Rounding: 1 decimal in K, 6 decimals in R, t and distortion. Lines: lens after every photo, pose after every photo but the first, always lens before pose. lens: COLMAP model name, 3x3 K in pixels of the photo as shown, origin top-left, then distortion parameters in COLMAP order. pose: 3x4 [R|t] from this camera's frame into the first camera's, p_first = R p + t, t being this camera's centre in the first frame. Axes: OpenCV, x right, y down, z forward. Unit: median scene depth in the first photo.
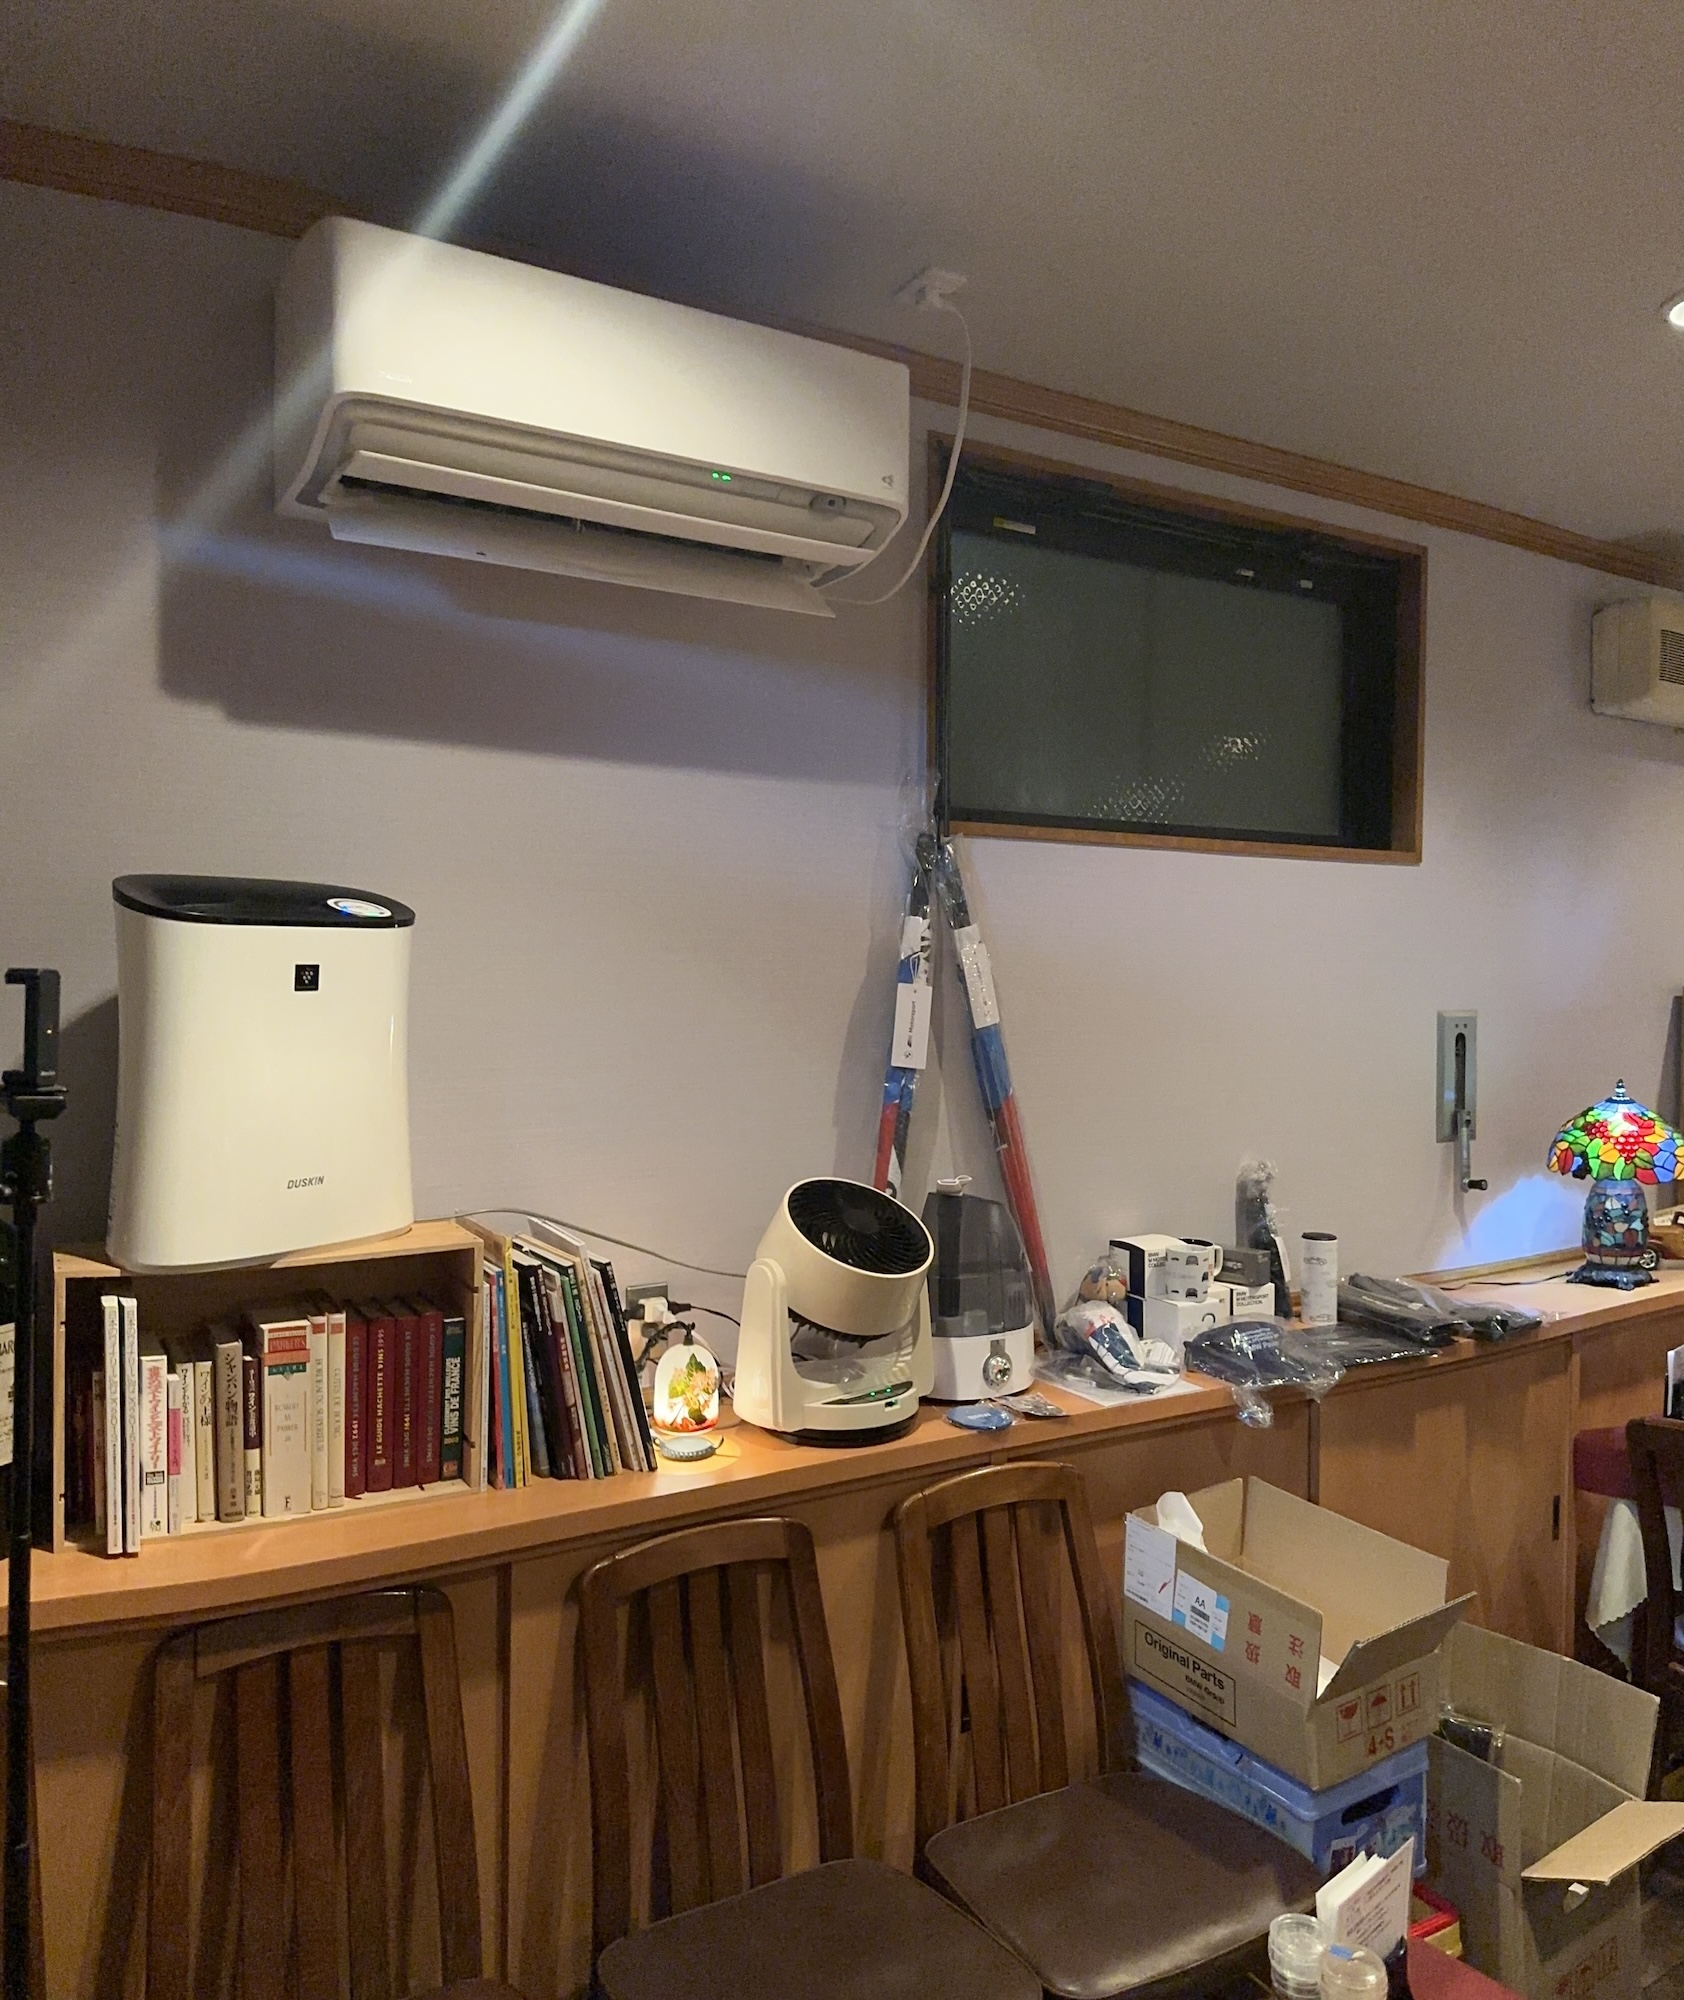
lens RADIAL K [[1430.2, 0, 896.4], [0, 1430.2, 971.4], [0, 0, 1]] dist [-0.006773, -0.058323]
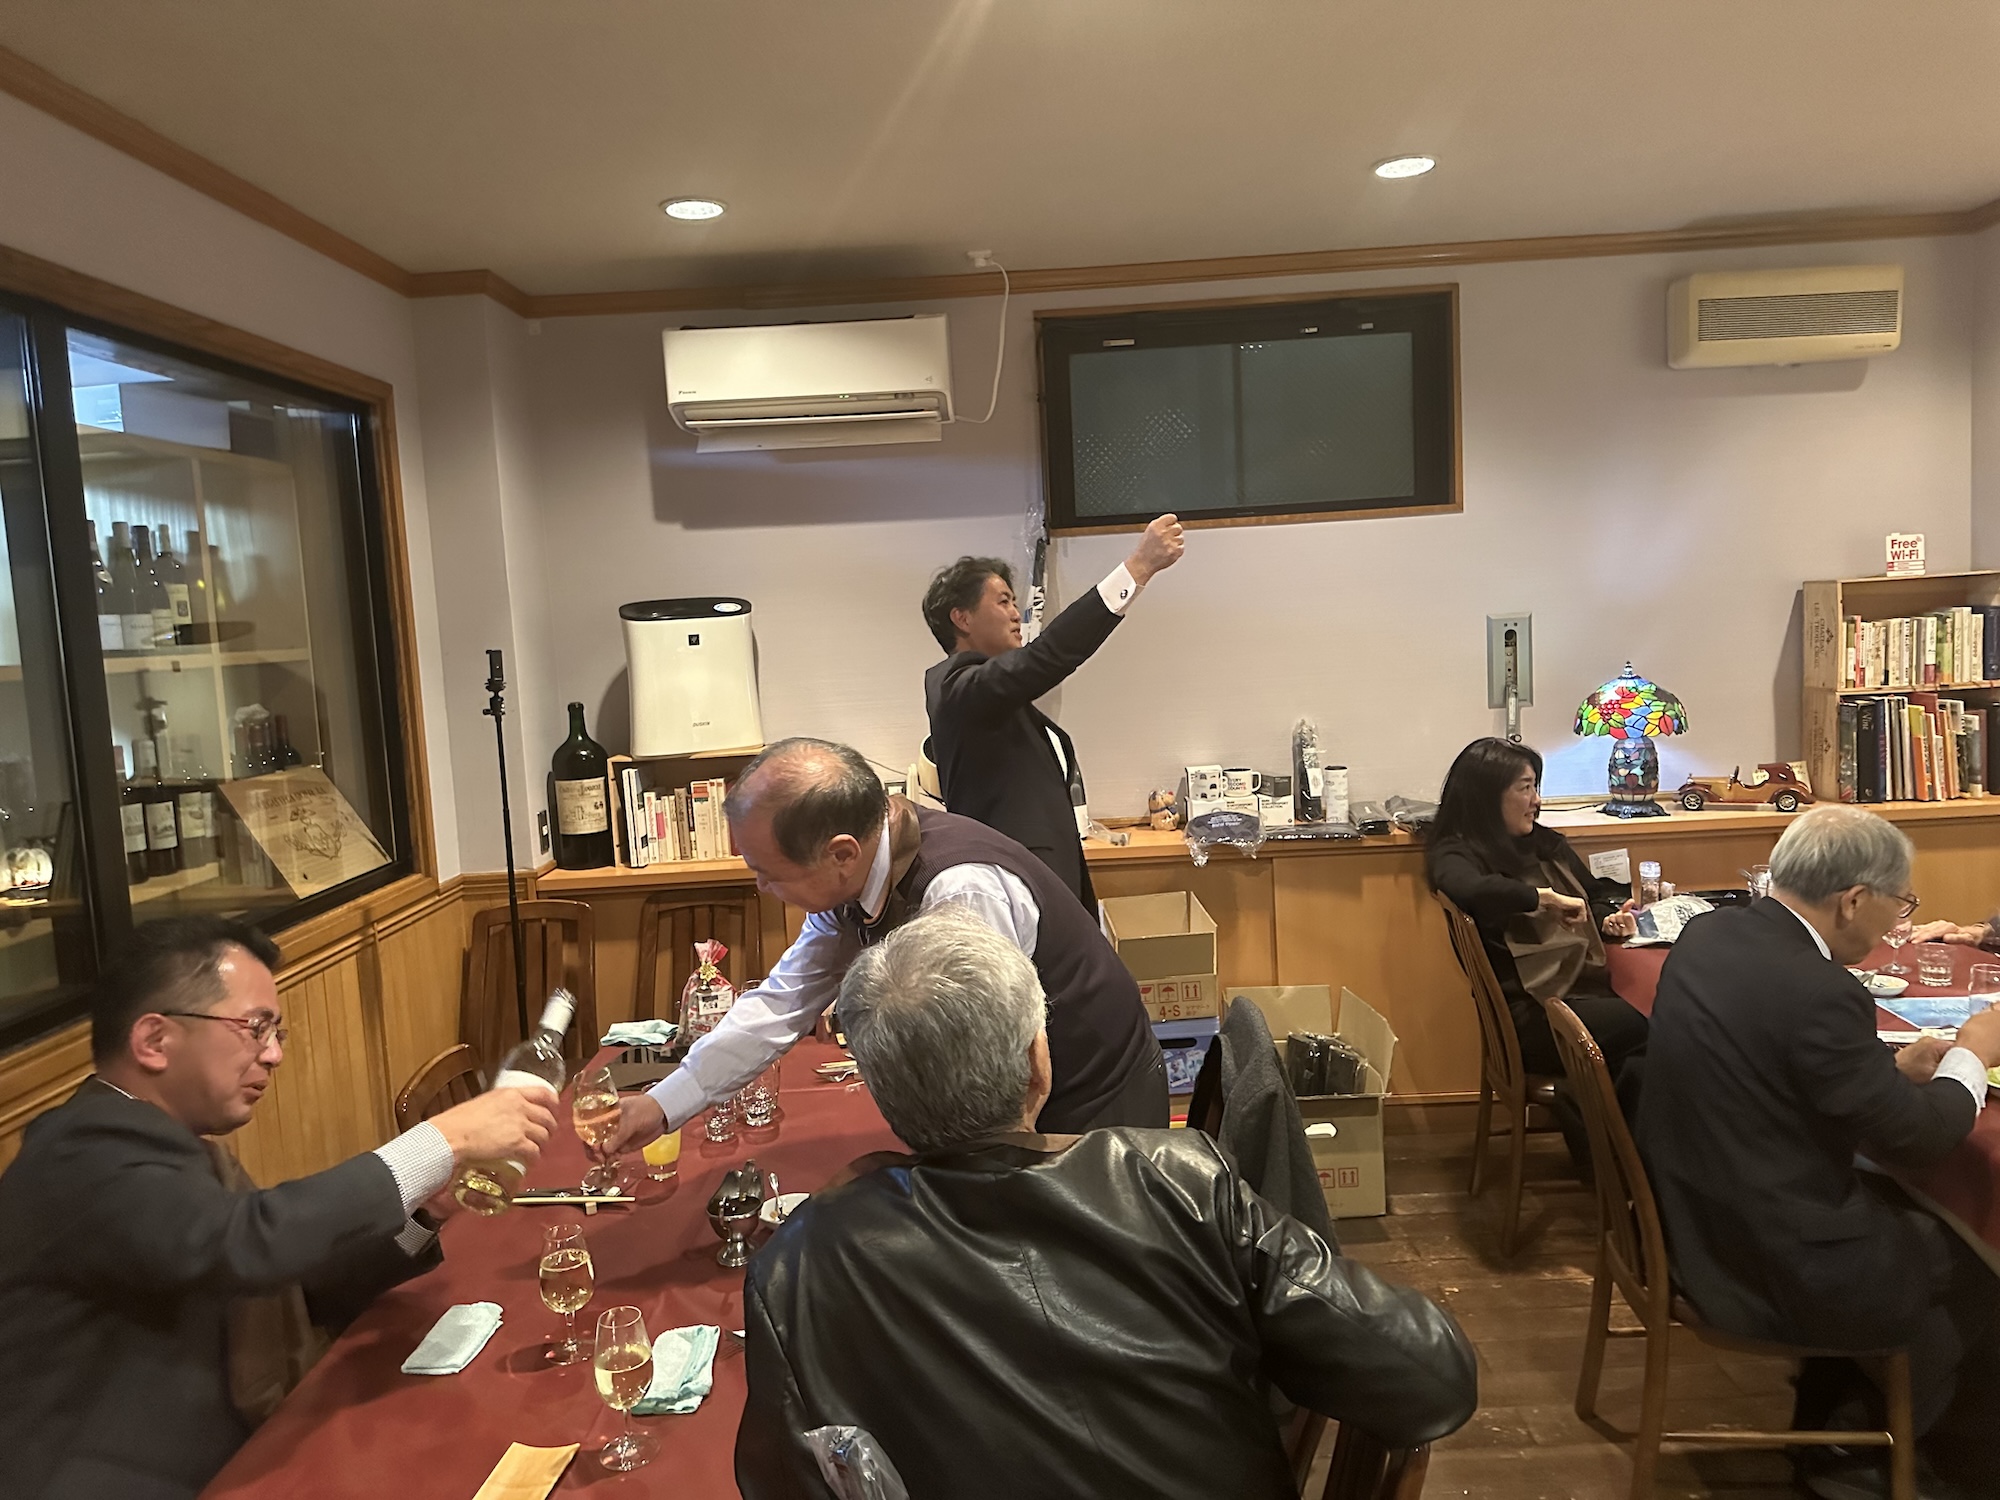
lens RADIAL K [[1390.3, 0, 989.8], [0, 1390.3, 759.1], [0, 0, 1]] dist [0.111688, -0.132659]
pose [[0.861192, 0.003602, -0.508266, 1.177515], [0.059502, 0.992385, 0.107853, -0.019793], [0.504784, -0.123125, 0.854420, -0.769398]]
